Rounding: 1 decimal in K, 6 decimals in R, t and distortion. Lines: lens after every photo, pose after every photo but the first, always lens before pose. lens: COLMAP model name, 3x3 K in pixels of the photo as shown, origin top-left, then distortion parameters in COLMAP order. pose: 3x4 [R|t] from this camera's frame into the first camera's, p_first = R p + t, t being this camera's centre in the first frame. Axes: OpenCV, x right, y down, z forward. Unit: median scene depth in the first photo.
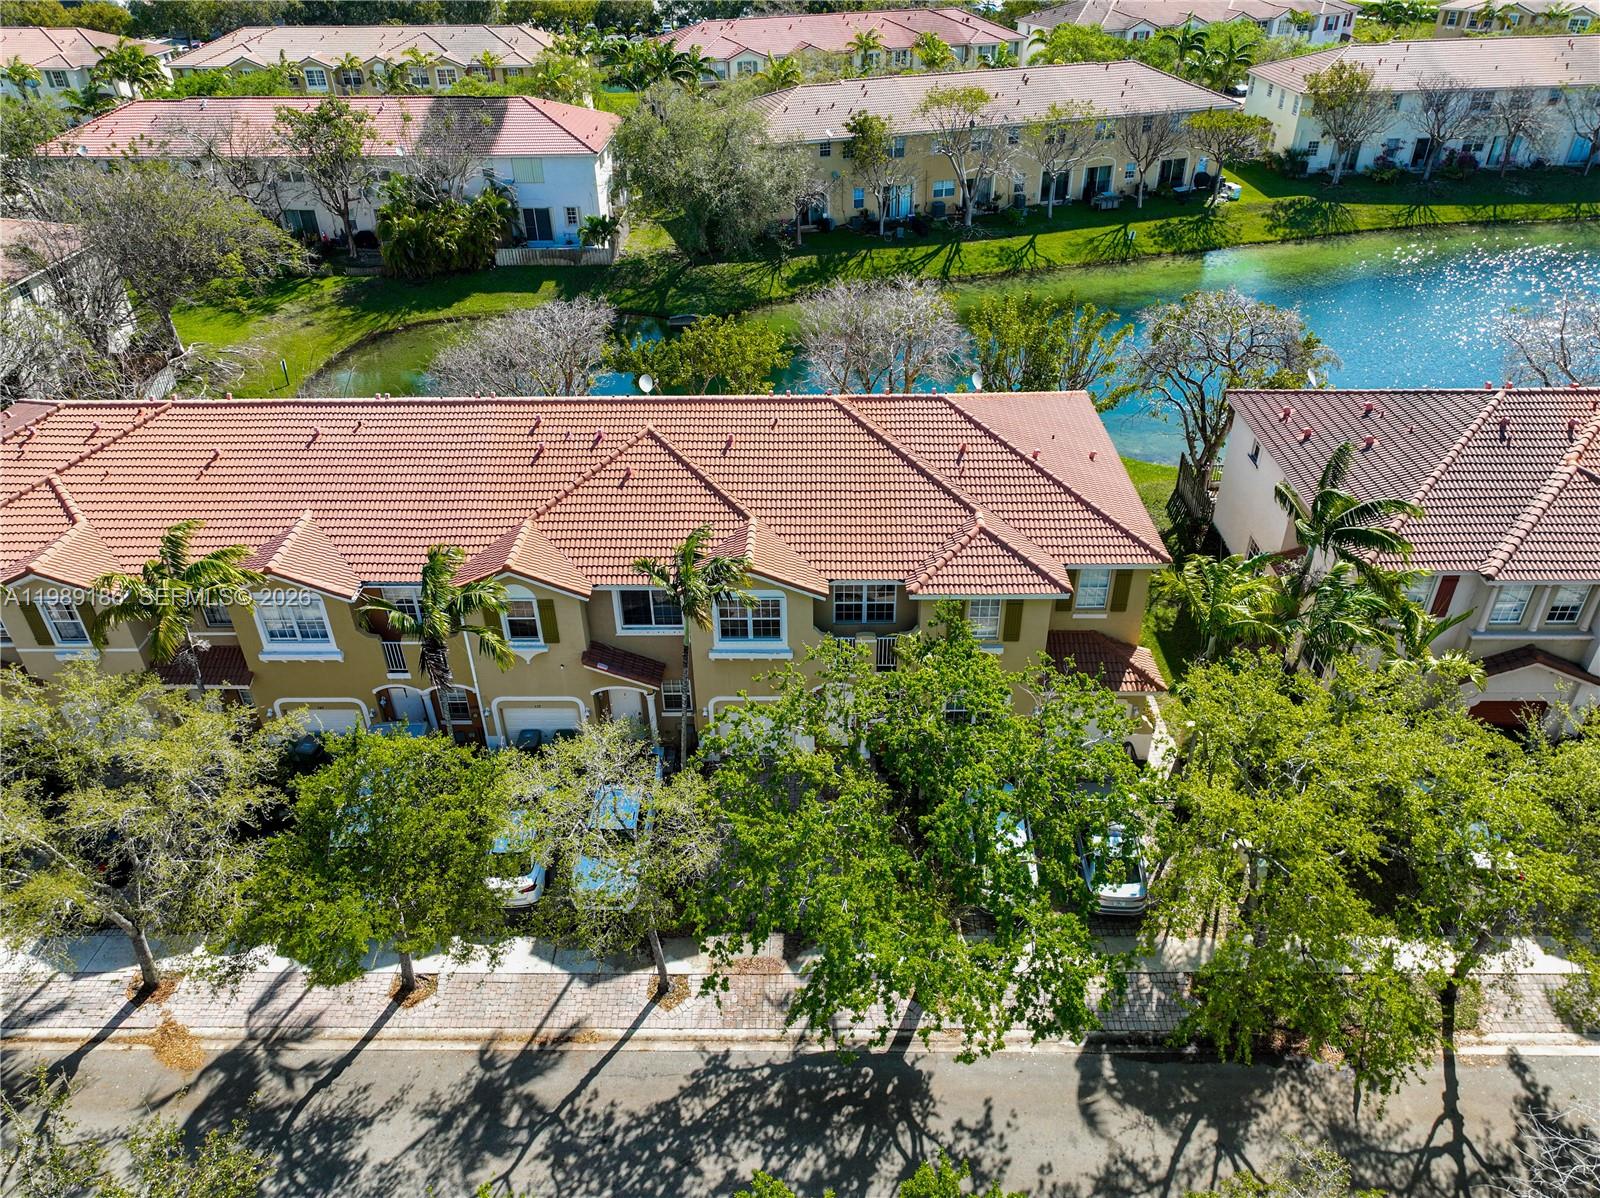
lens RADIAL K [[1121.3, 0, 805.4], [0, 1121.3, 597.0], [0, 0, 1]] dist [-0.001200, 0.014027]
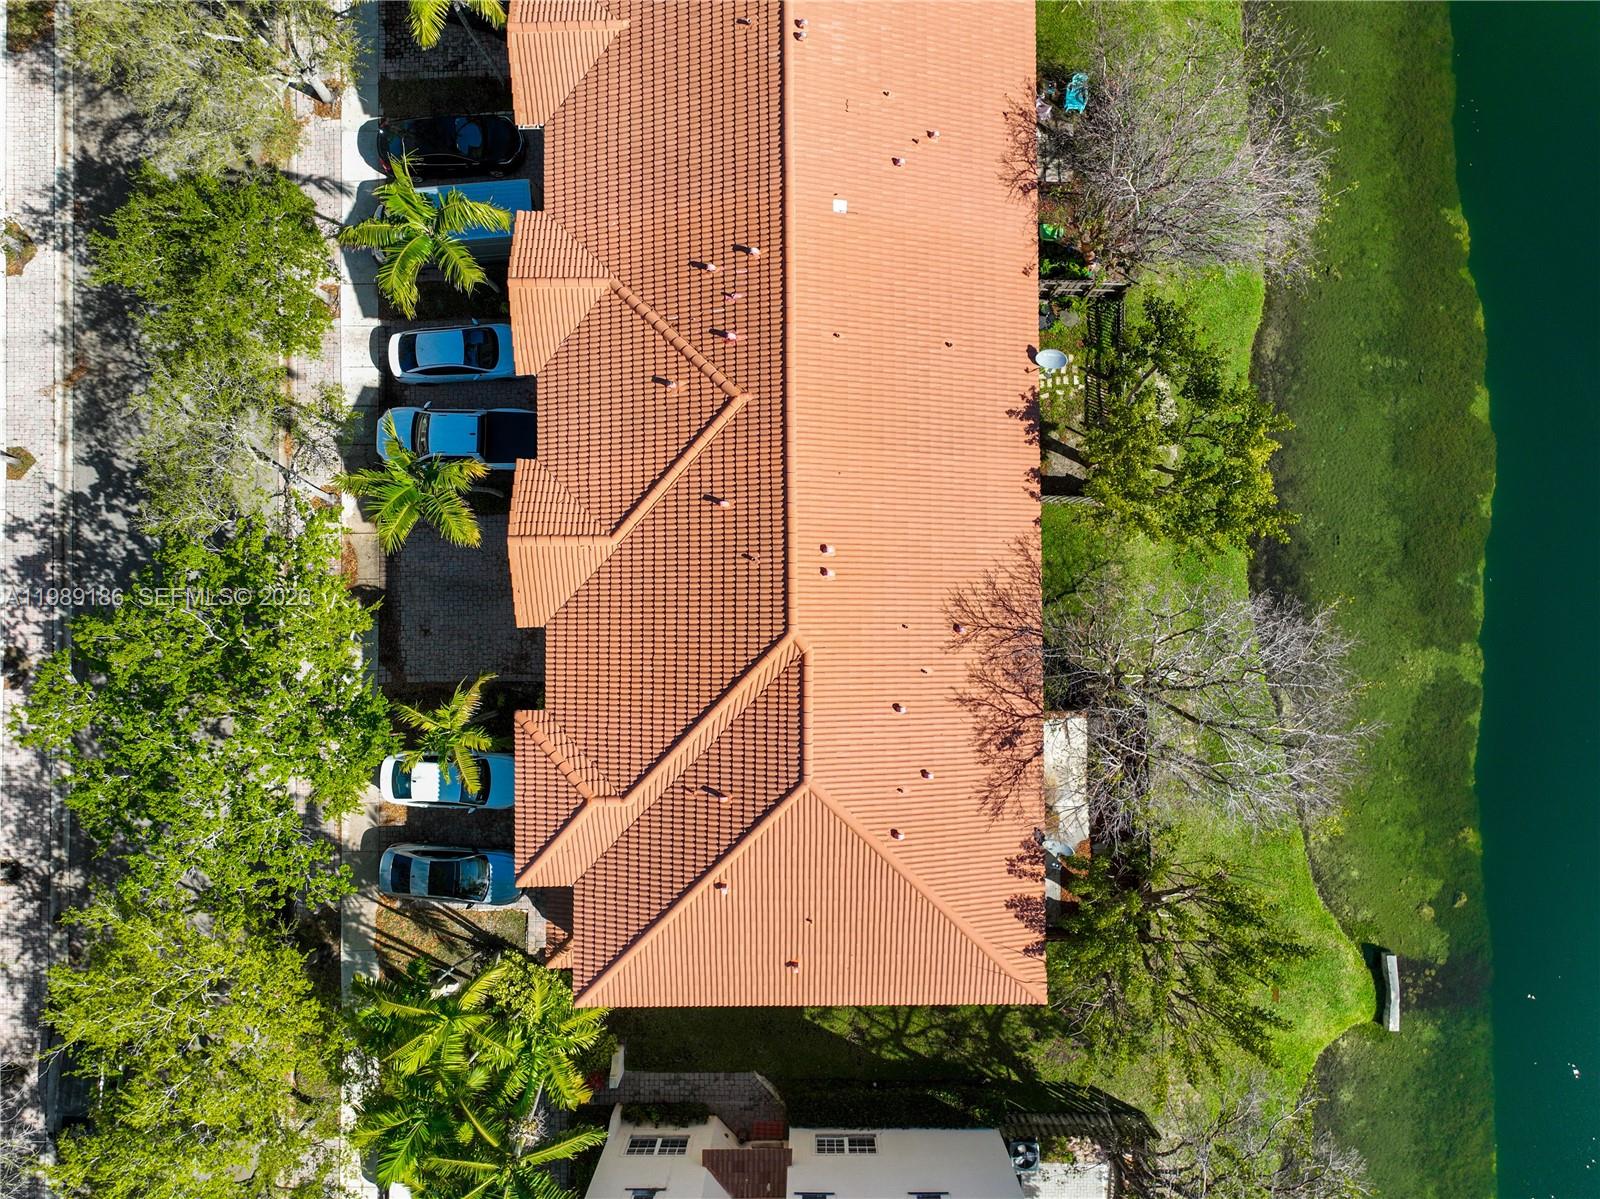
lens RADIAL K [[1121.3, 0, 797.1], [0, 1121.3, 594.7], [0, 0, 1]] dist [-0.001200, 0.014027]
pose [[0.017750, 0.999762, -0.012705, 0.008694], [-0.544887, 0.020327, 0.838263, -0.830272], [0.838322, -0.007957, 0.545118, 0.614658]]
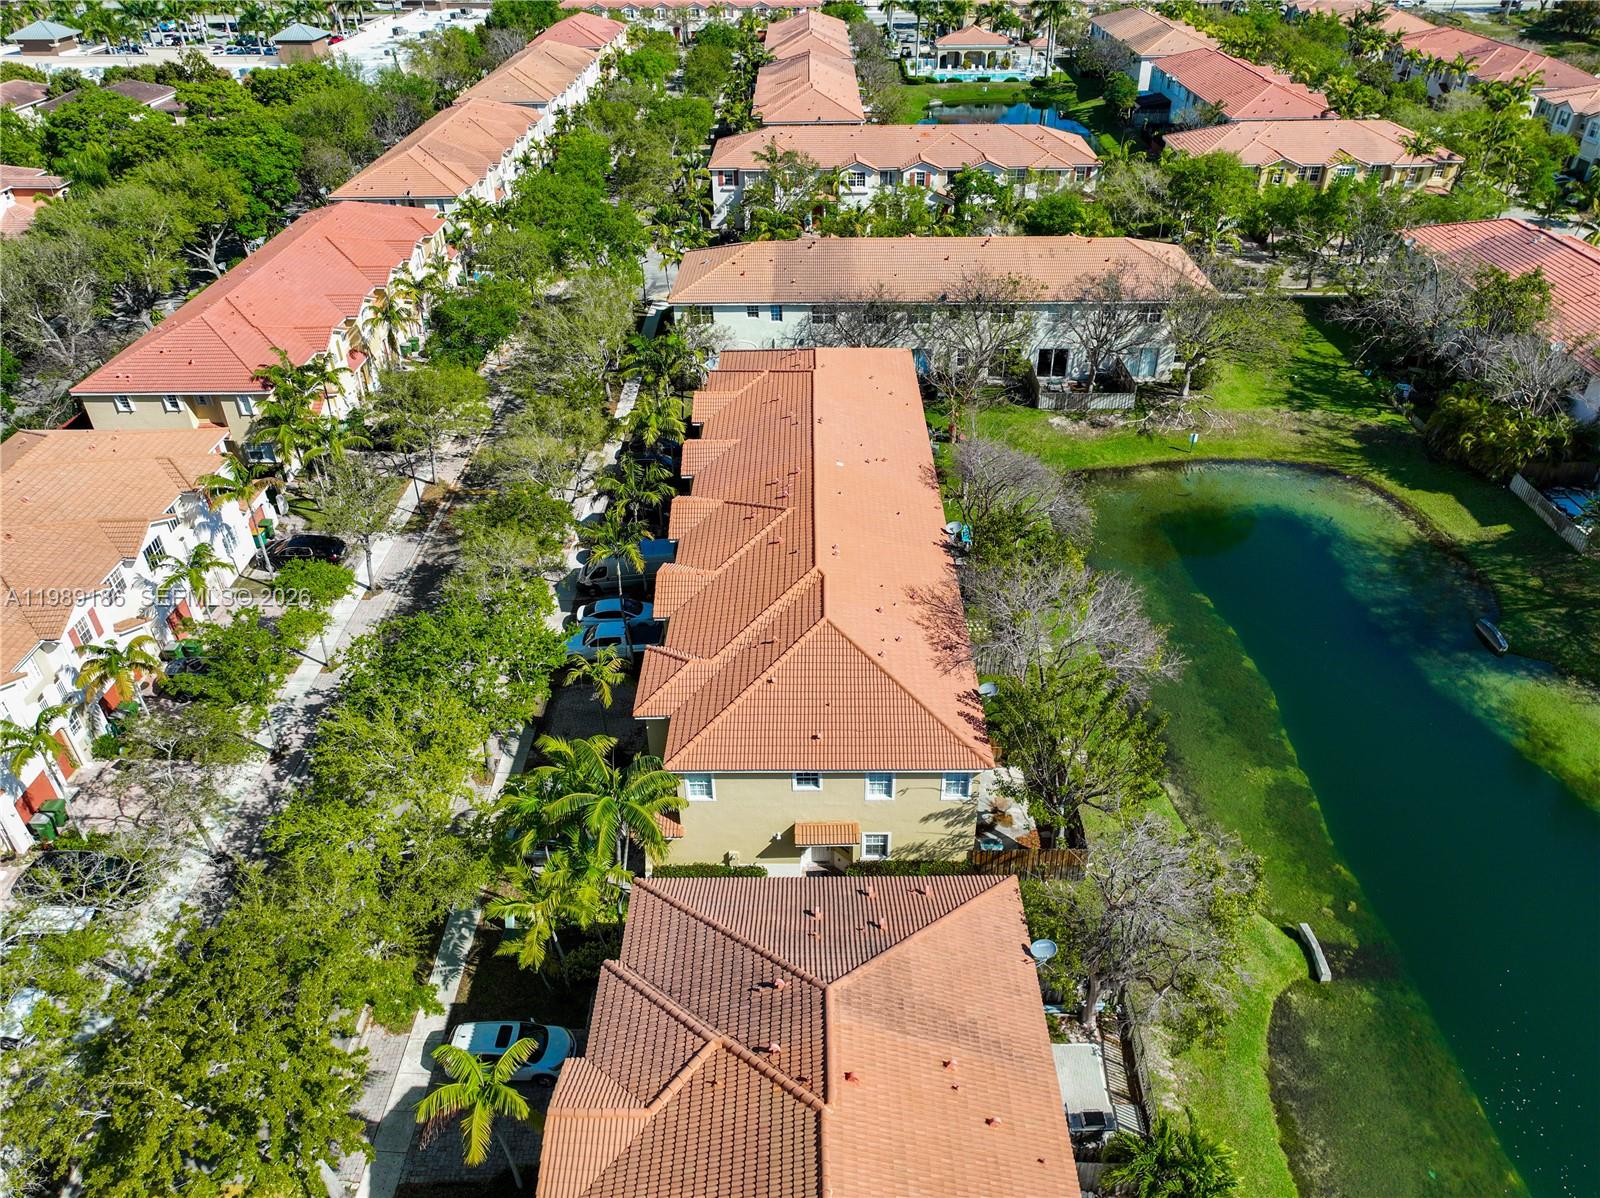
lens RADIAL K [[1121.3, 0, 798.9], [0, 1121.3, 598.1], [0, 0, 1]] dist [-0.001200, 0.014027]
pose [[0.002717, 0.572056, -0.820210, 1.181176], [-0.539663, 0.691360, 0.480402, -0.807787], [0.841877, 0.441332, 0.310596, 0.600874]]
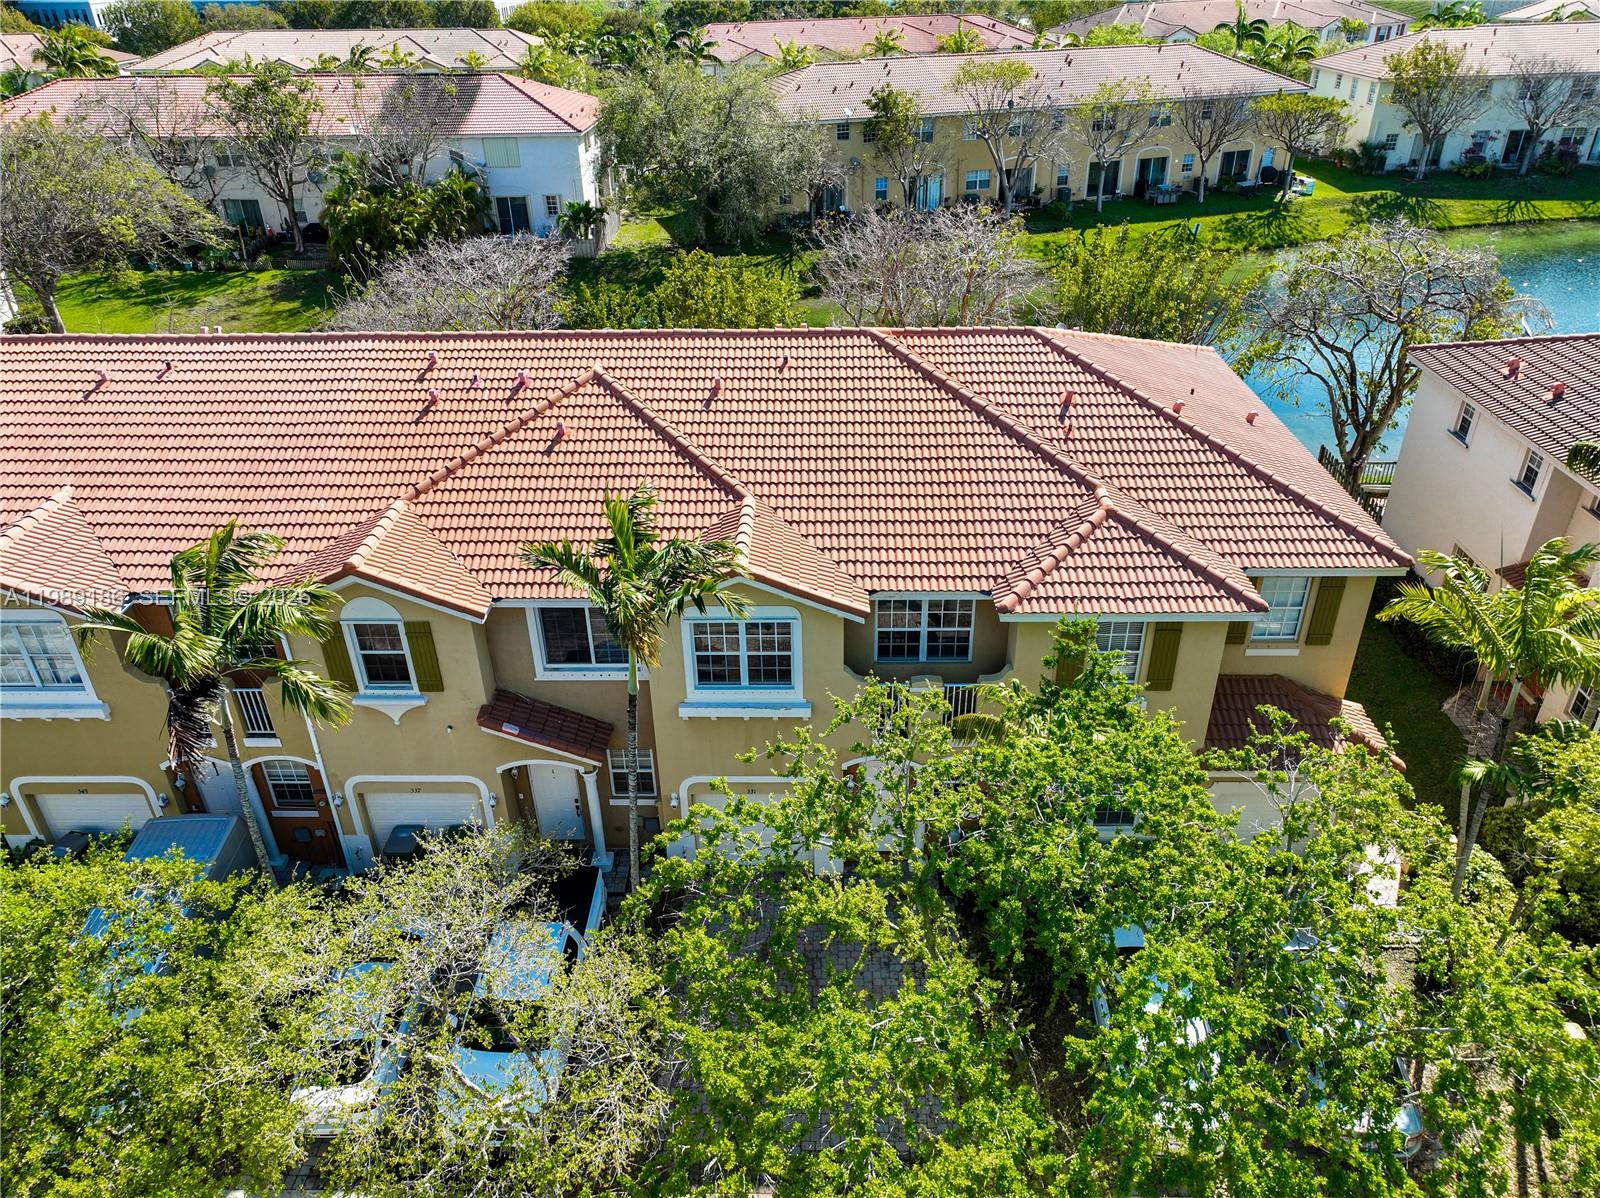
lens RADIAL K [[1121.3, 0, 806.2], [0, 1121.3, 595.3], [0, 0, 1]] dist [-0.001200, 0.014027]
pose [[0.999968, 0.001944, -0.007764, -0.008451], [-0.002355, 0.998577, -0.053277, 0.018879], [0.007650, 0.053293, 0.998550, 0.344007]]
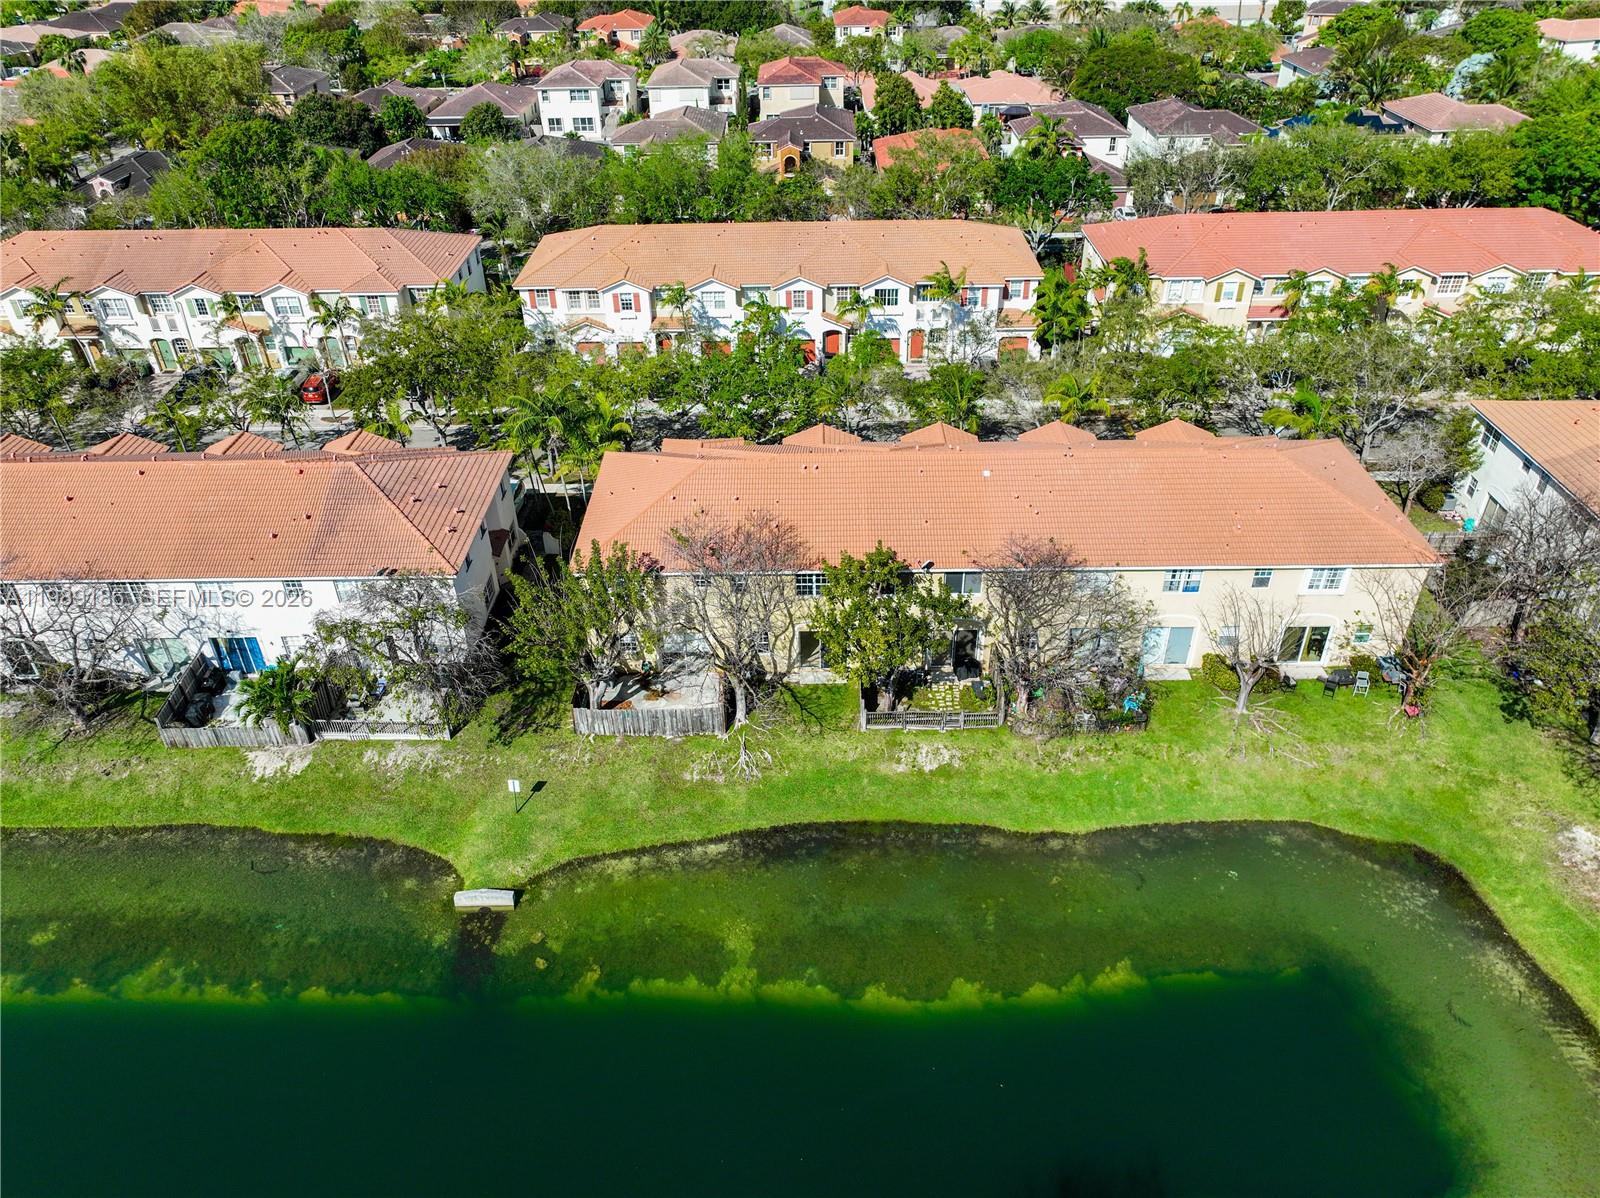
lens RADIAL K [[1121.3, 0, 793.8], [0, 1121.3, 601.3], [0, 0, 1]] dist [-0.001200, 0.014027]
pose [[-0.999568, 0.026529, 0.012679, -0.016480], [0.021346, 0.358196, 0.933402, -1.603675], [0.020221, 0.933269, -0.358608, 1.809121]]
